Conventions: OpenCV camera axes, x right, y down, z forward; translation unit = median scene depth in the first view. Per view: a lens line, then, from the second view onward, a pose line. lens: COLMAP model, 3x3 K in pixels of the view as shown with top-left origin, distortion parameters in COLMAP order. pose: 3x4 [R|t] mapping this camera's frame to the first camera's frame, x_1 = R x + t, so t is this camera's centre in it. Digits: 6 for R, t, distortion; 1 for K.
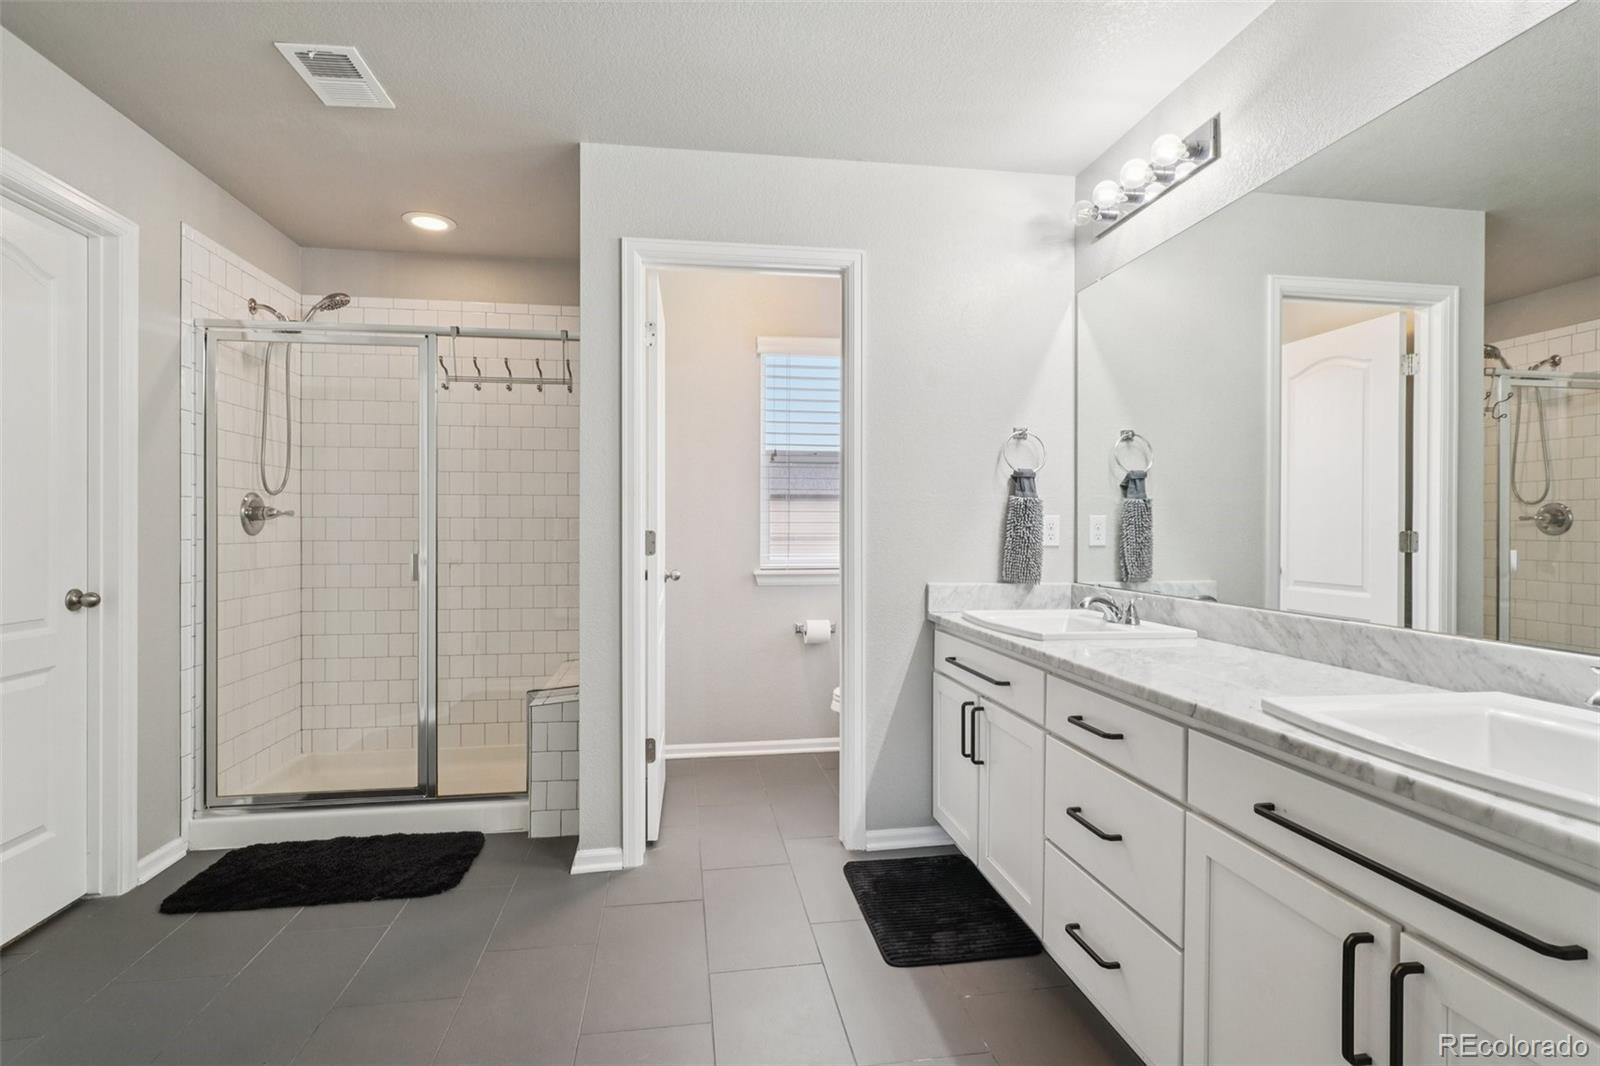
lens RADIAL K [[775.5, 0, 790.8], [0, 775.5, 524.4], [0, 0, 1]] dist [0.000377, 0.000002]
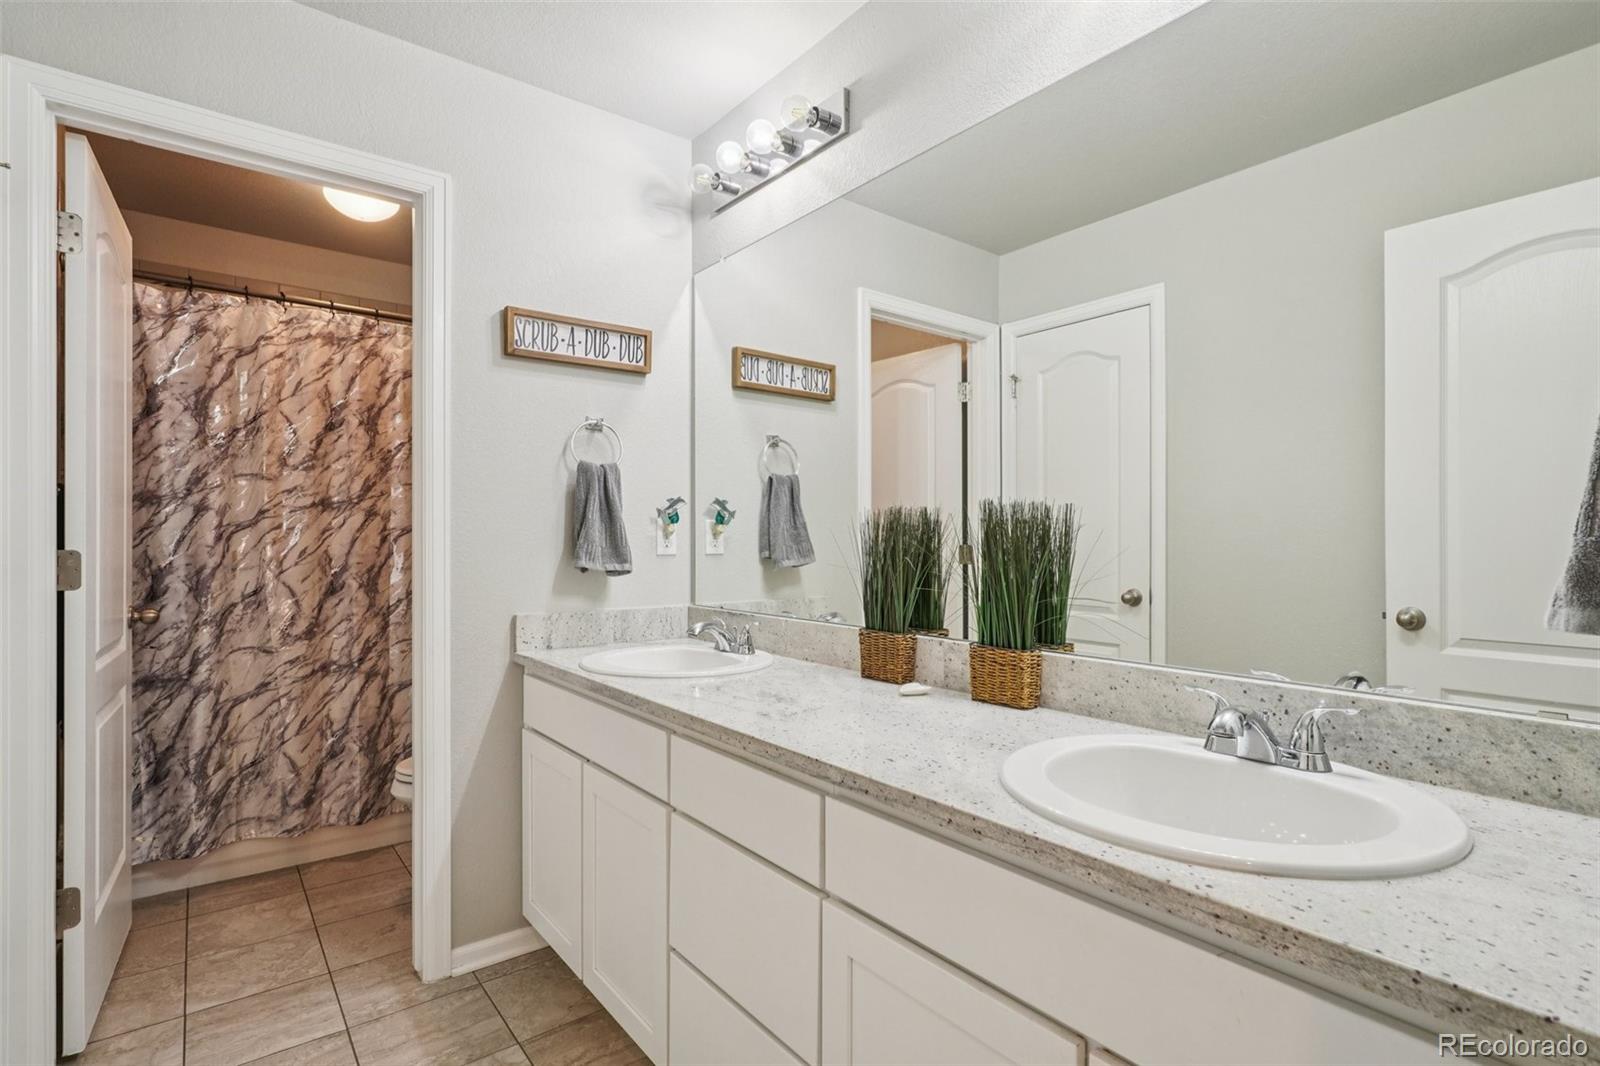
lens RADIAL K [[775.5, 0, 783.3], [0, 775.5, 535.4], [0, 0, 1]] dist [0.000377, 0.000002]
pose [[0.874291, 0.000457, 0.485403, 0.040664], [0.007114, 0.999880, -0.013754, 0.002318], [-0.485351, 0.015478, 0.874183, 0.214381]]
